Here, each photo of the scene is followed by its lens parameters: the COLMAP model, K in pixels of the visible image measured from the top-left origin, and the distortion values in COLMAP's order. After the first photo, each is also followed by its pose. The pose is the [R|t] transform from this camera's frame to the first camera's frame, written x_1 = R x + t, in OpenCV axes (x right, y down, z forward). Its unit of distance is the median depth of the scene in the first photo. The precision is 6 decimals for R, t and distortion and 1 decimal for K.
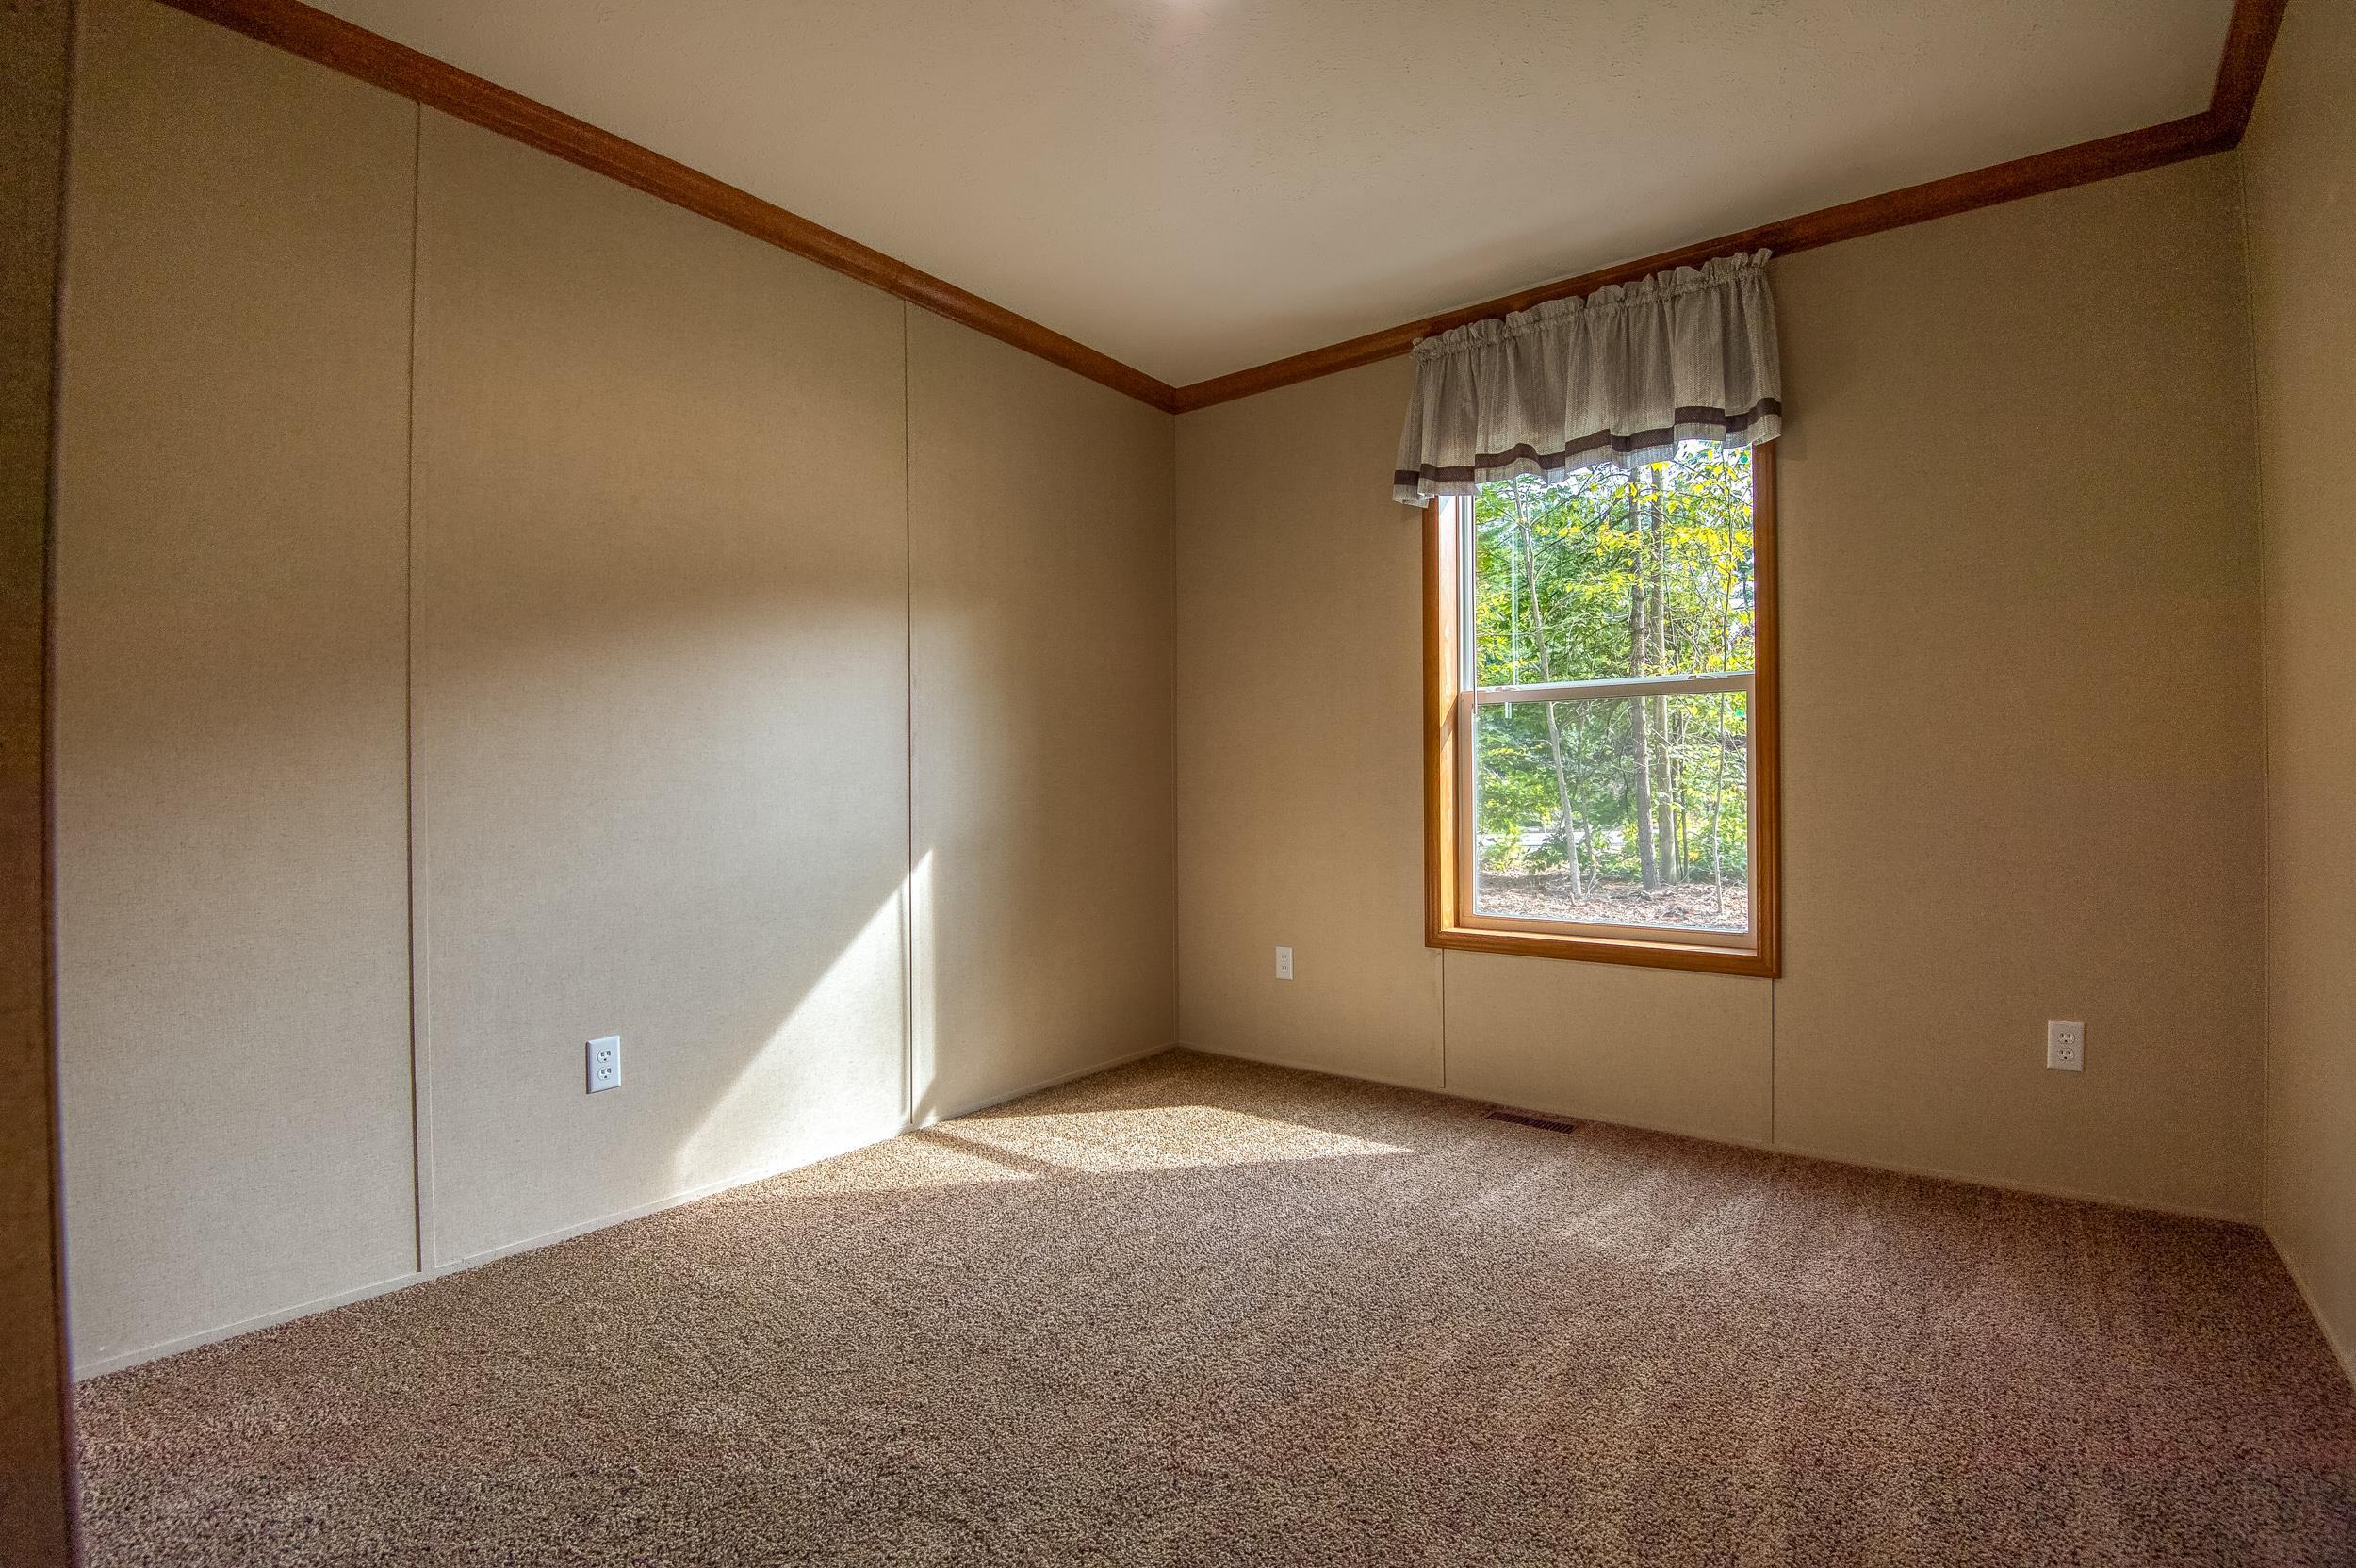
lens RADIAL K [[1127.4, 0, 1178.0], [0, 1127.4, 784.0], [0, 0, 1]] dist [0.000794, -0.024360]
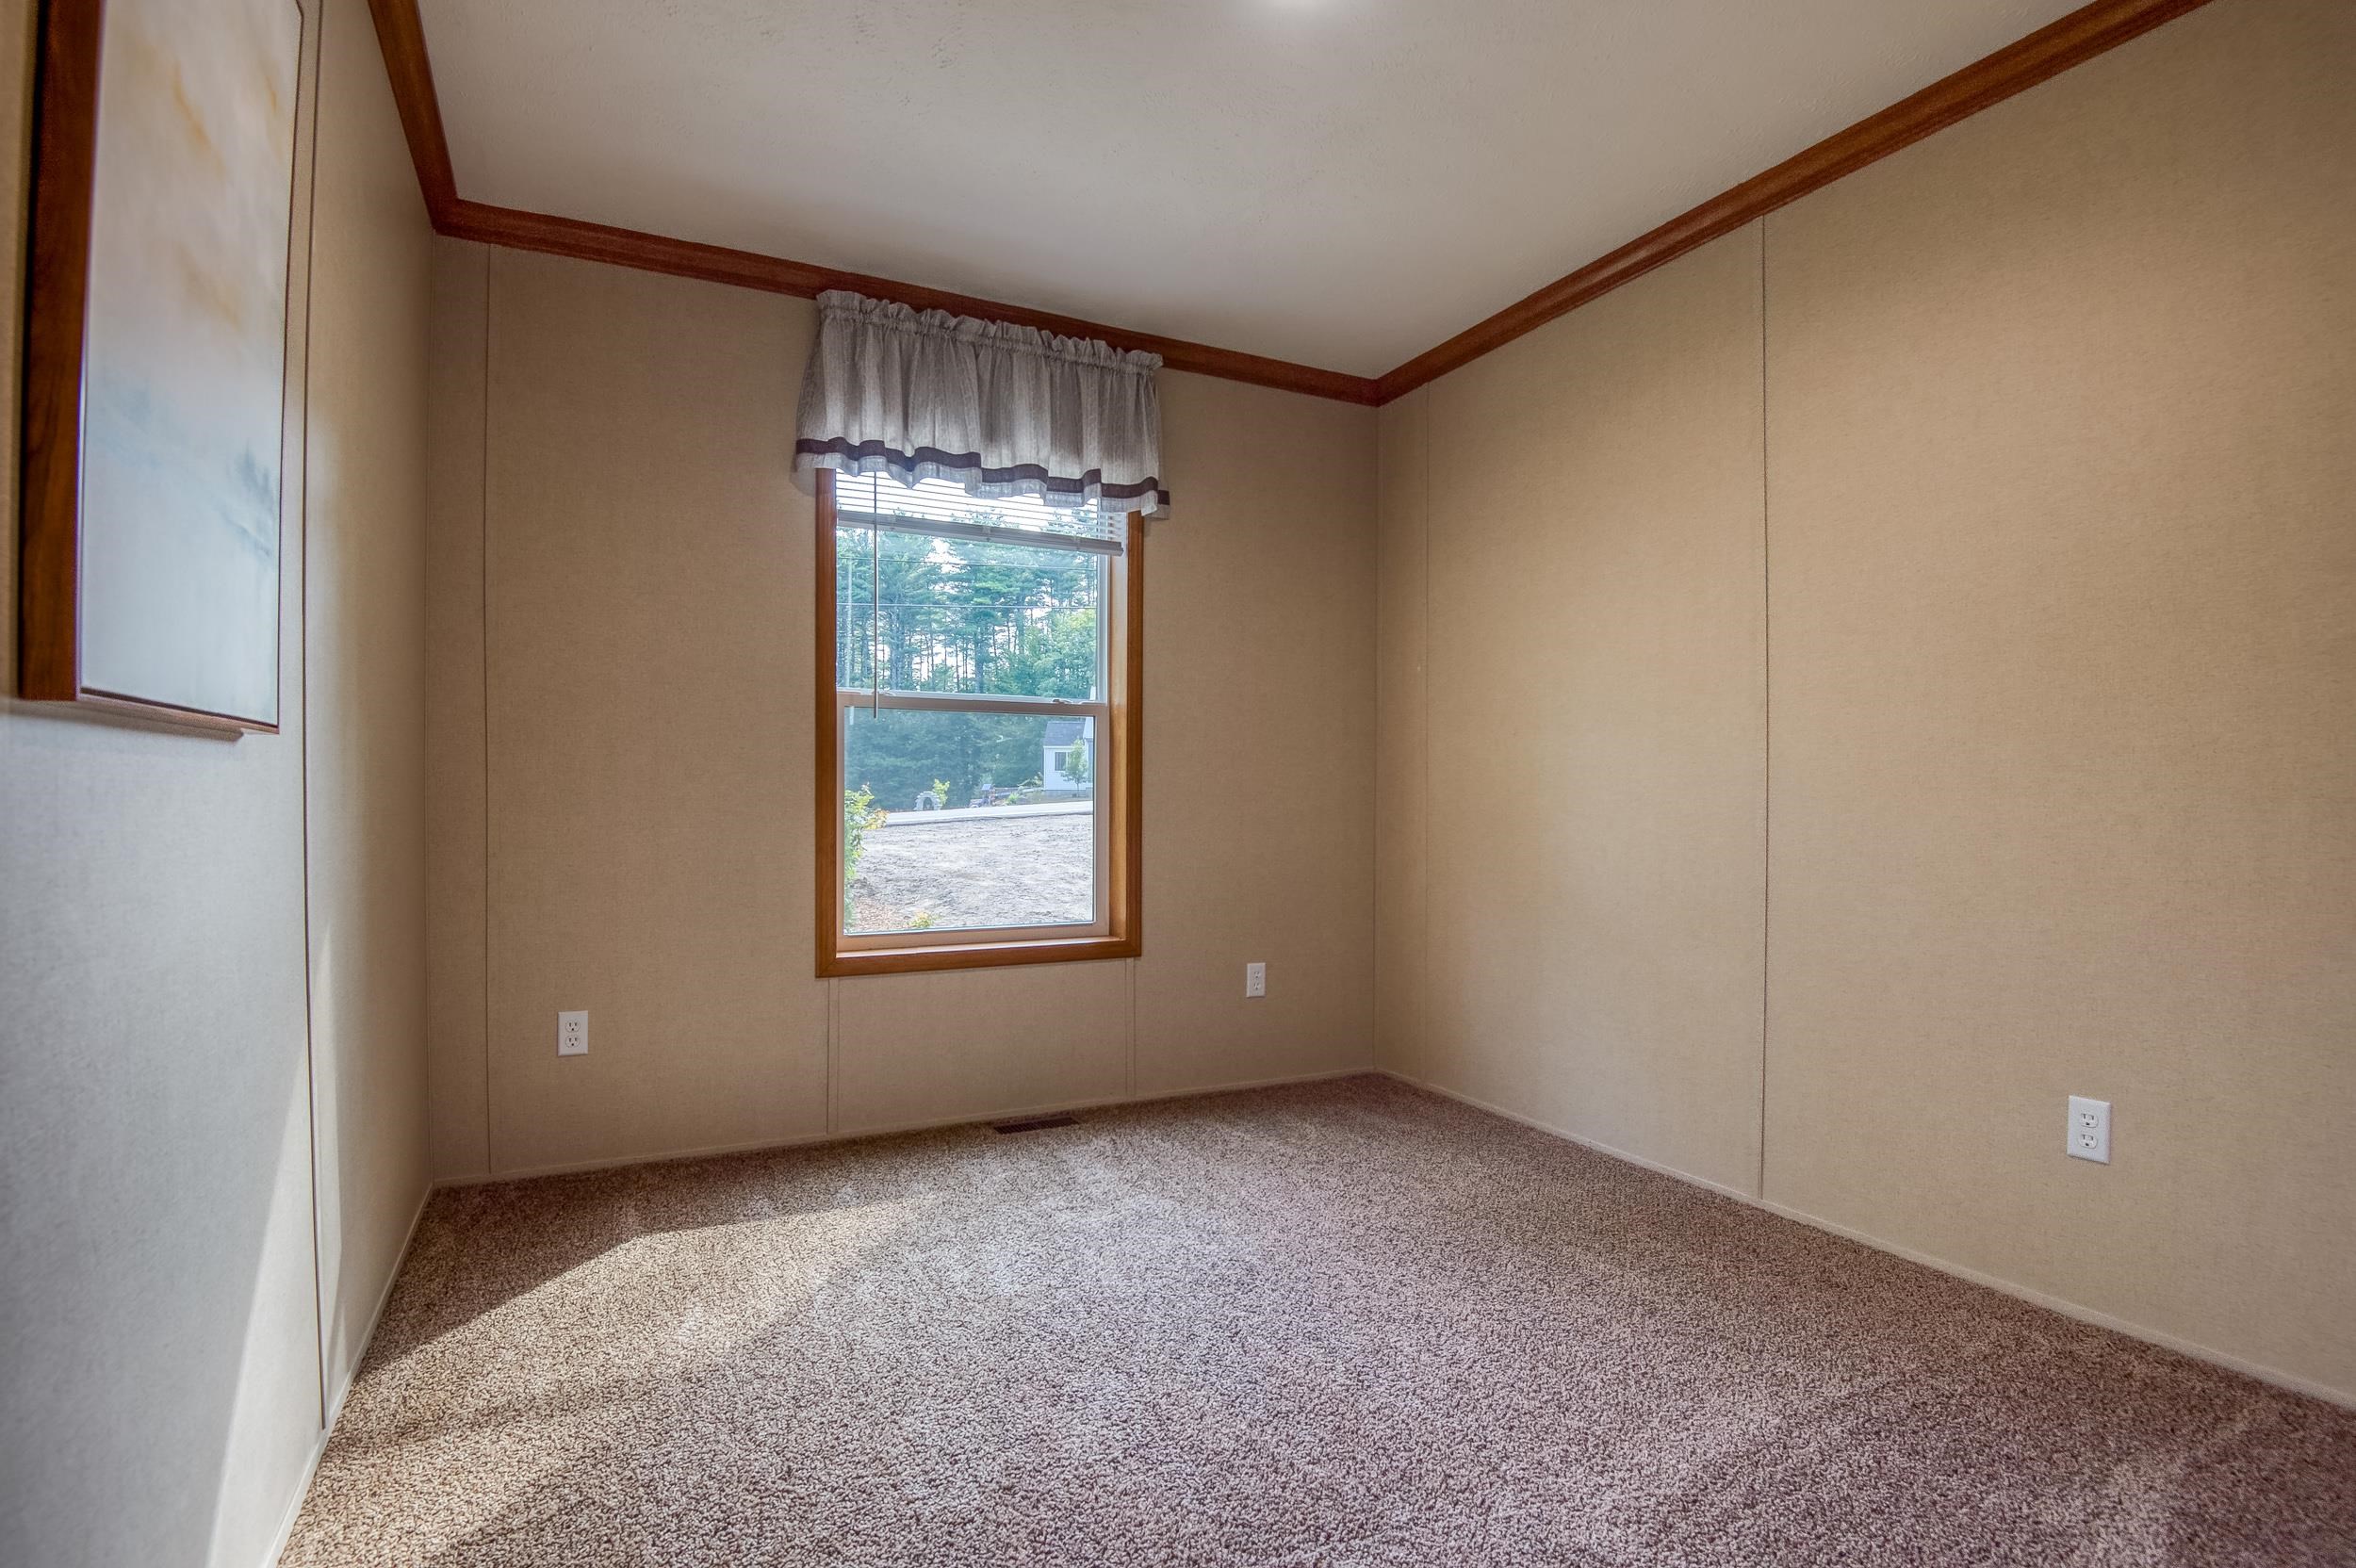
lens RADIAL K [[1127.4, 0, 1178.0], [0, 1127.4, 784.0], [0, 0, 1]] dist [0.000794, -0.024360]
pose [[0.432299, 0.013962, 0.901622, -0.510601], [-0.008095, 0.999900, -0.011602, 0.001097], [-0.901694, -0.002283, 0.432368, 0.409164]]
